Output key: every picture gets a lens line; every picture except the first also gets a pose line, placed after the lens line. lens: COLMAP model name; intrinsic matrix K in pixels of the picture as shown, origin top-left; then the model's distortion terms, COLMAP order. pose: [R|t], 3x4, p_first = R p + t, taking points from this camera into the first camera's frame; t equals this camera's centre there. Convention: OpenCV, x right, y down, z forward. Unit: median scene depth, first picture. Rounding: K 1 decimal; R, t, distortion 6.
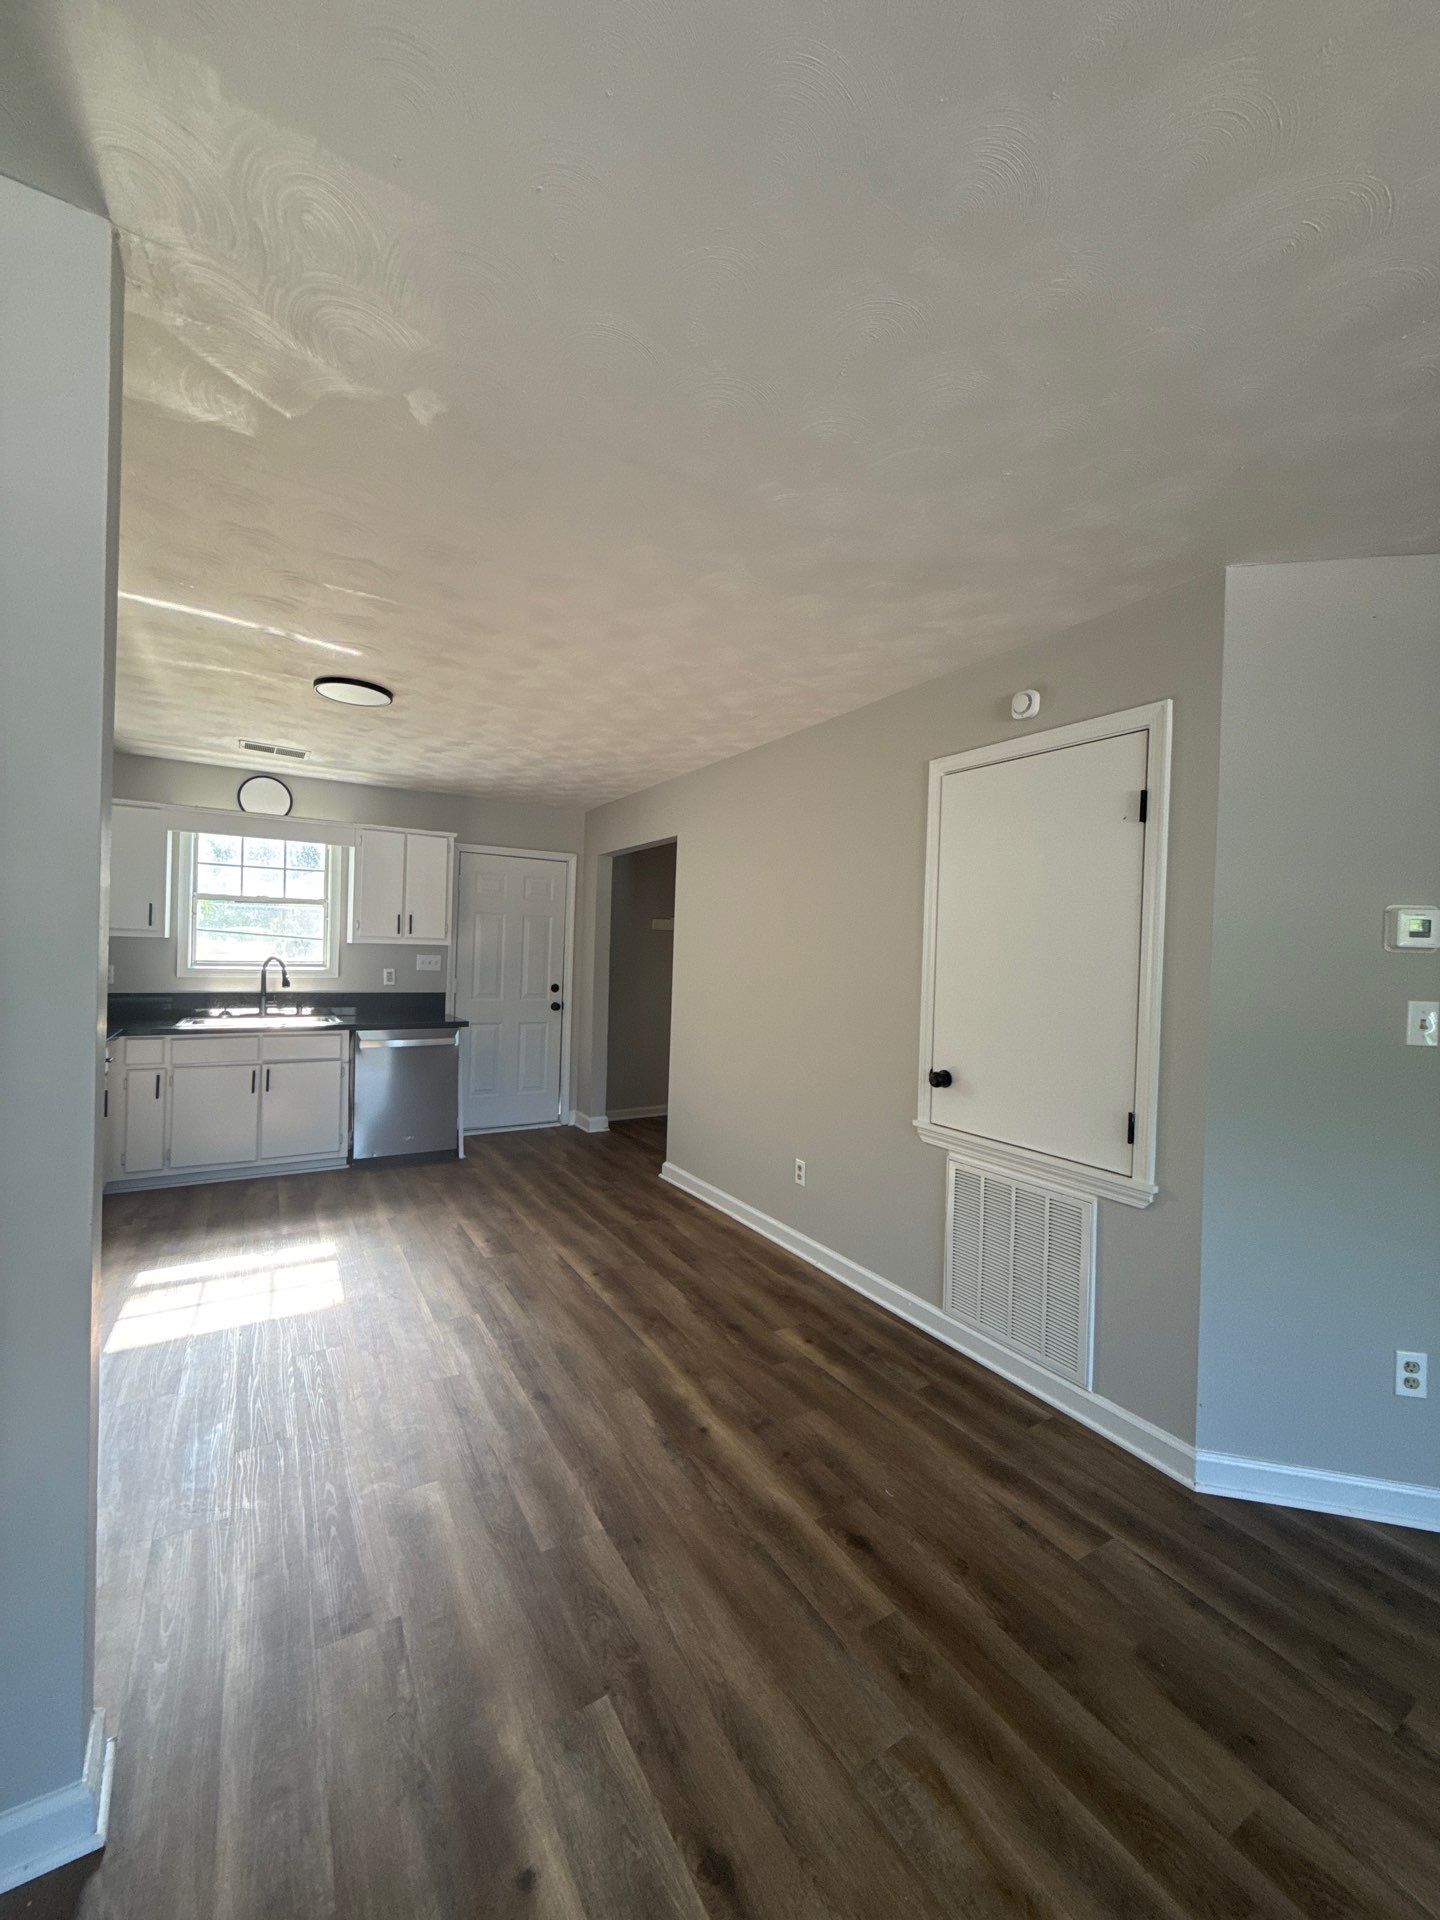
lens RADIAL K [[763.3, 0, 721.8], [0, 763.3, 956.6], [0, 0, 1]] dist [0.001035, 0.000450]
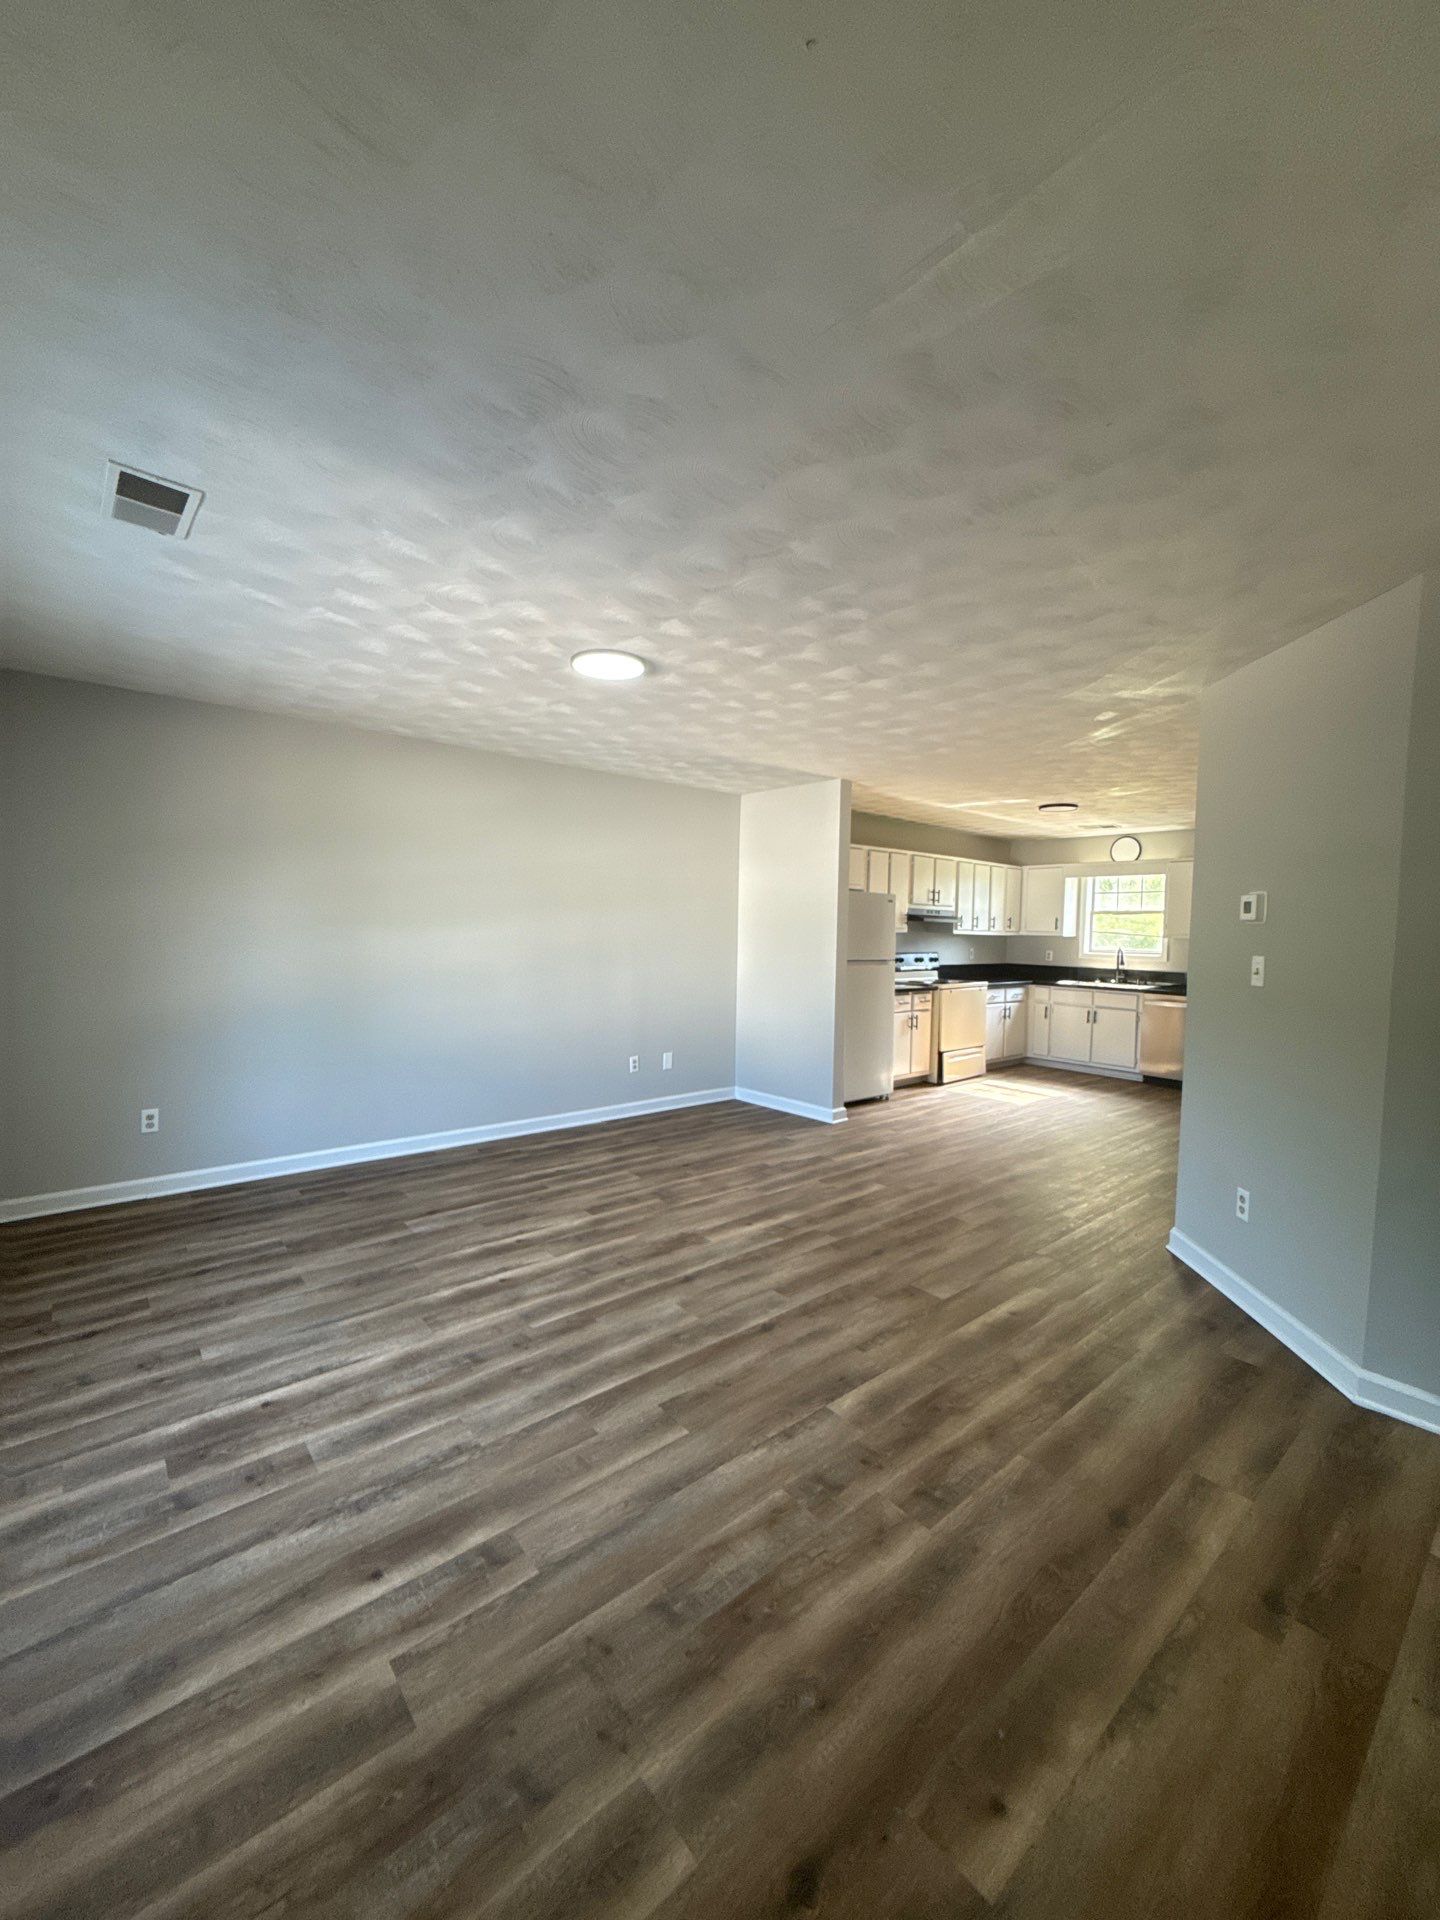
lens RADIAL K [[763.3, 0, 721.8], [0, 763.3, 956.6], [0, 0, 1]] dist [0.001035, 0.000450]
pose [[0.157335, 0.012295, -0.987469, 0.908707], [-0.027905, 0.999579, 0.007999, 0.031257], [0.987151, 0.026297, 0.157612, -0.106465]]
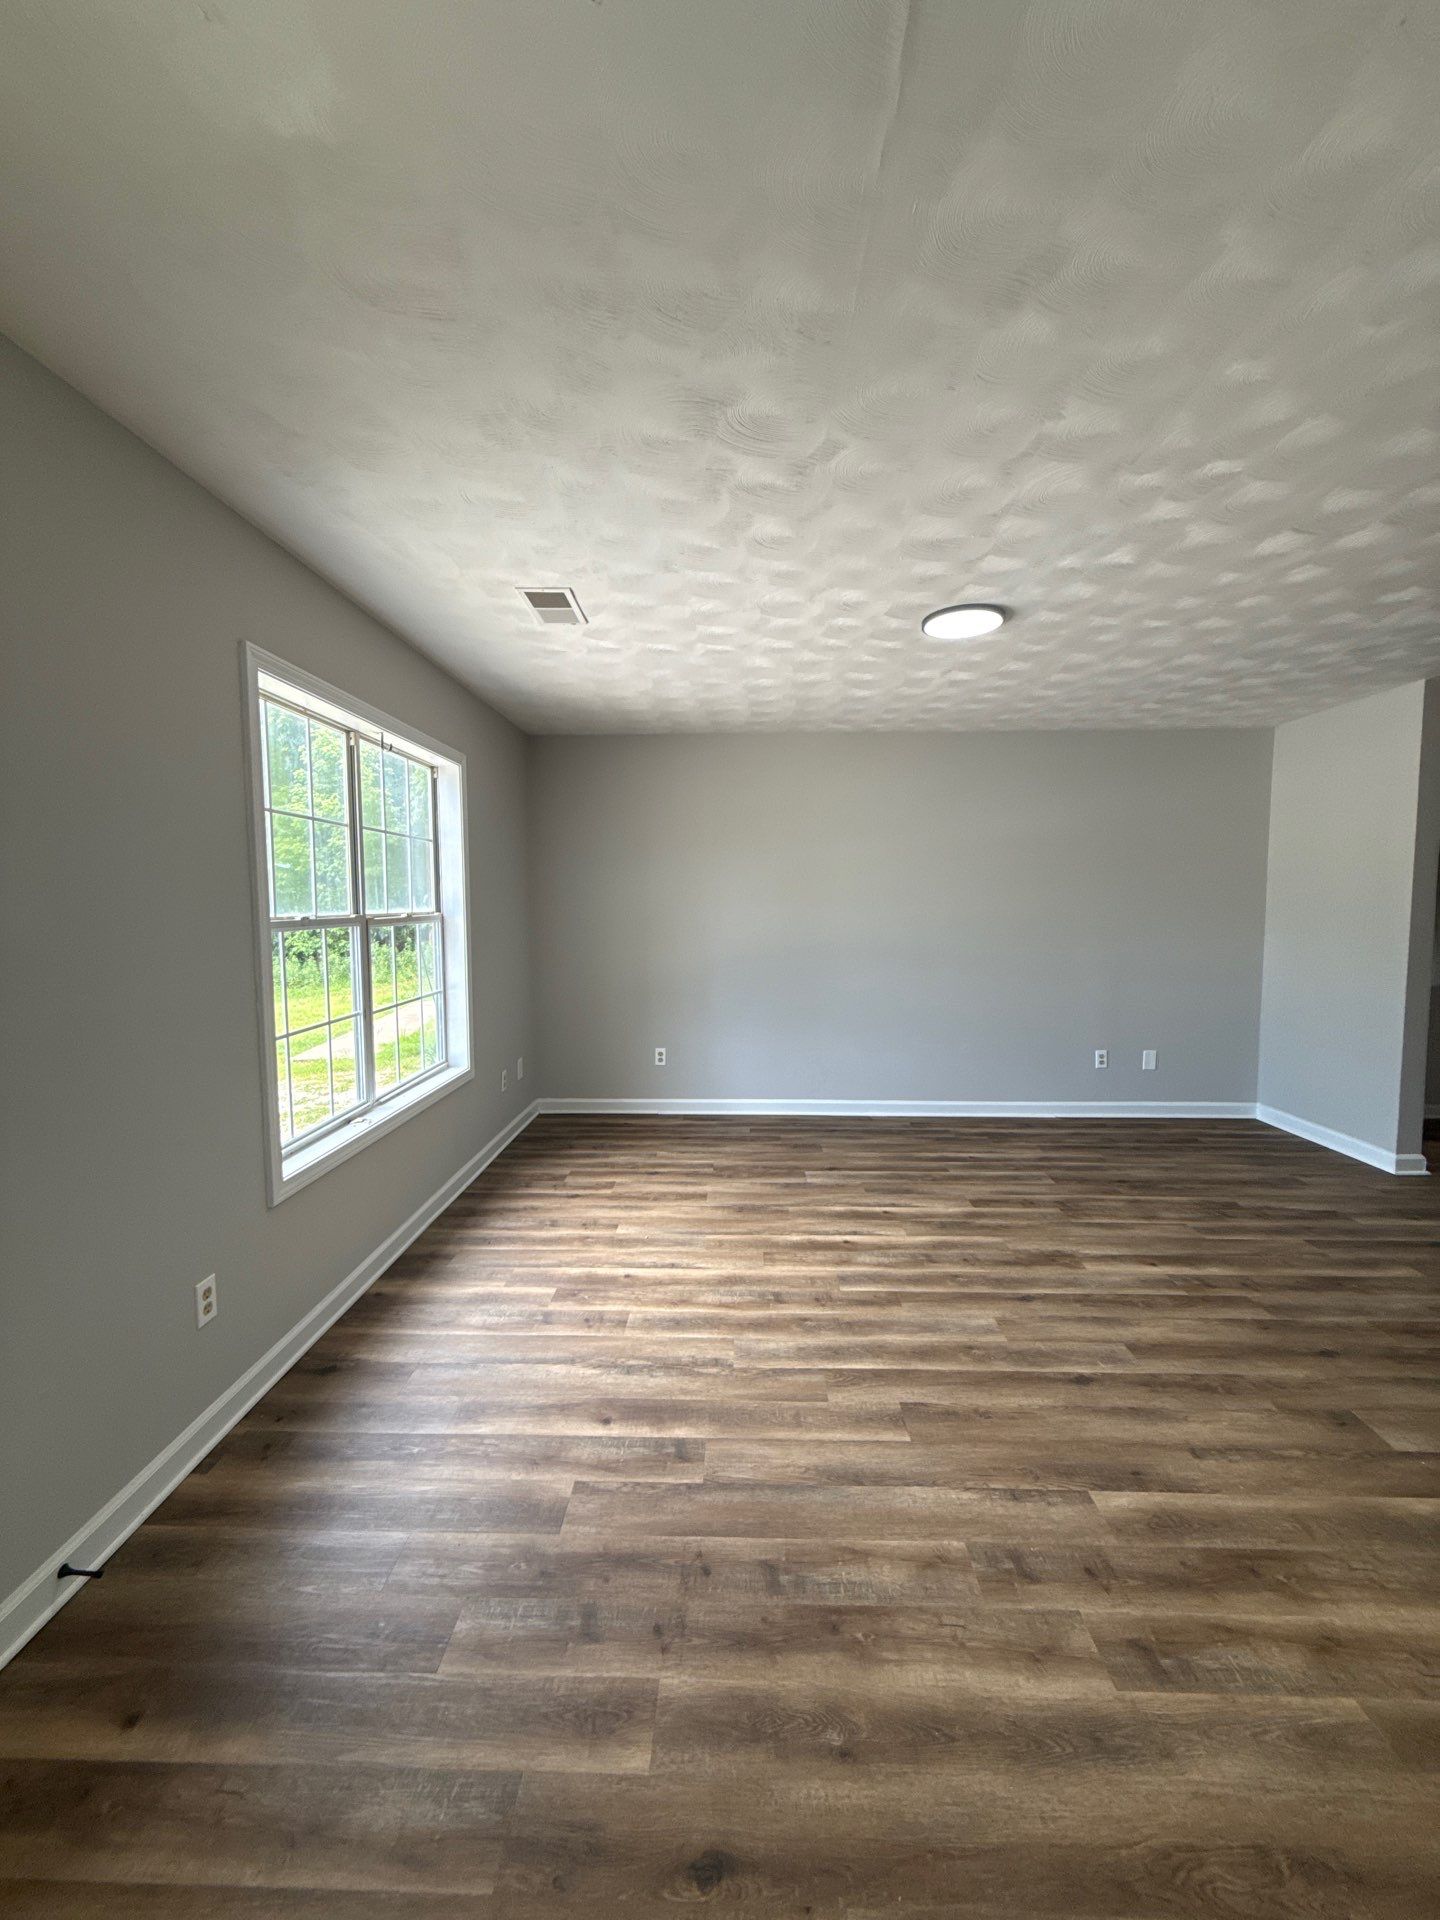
lens RADIAL K [[763.3, 0, 721.8], [0, 763.3, 956.6], [0, 0, 1]] dist [0.001035, 0.000450]
pose [[-0.548898, 0.033112, -0.835233, 0.866242], [-0.020502, 0.998381, 0.053054, 0.027800], [0.835638, 0.046245, -0.547331, 0.084998]]
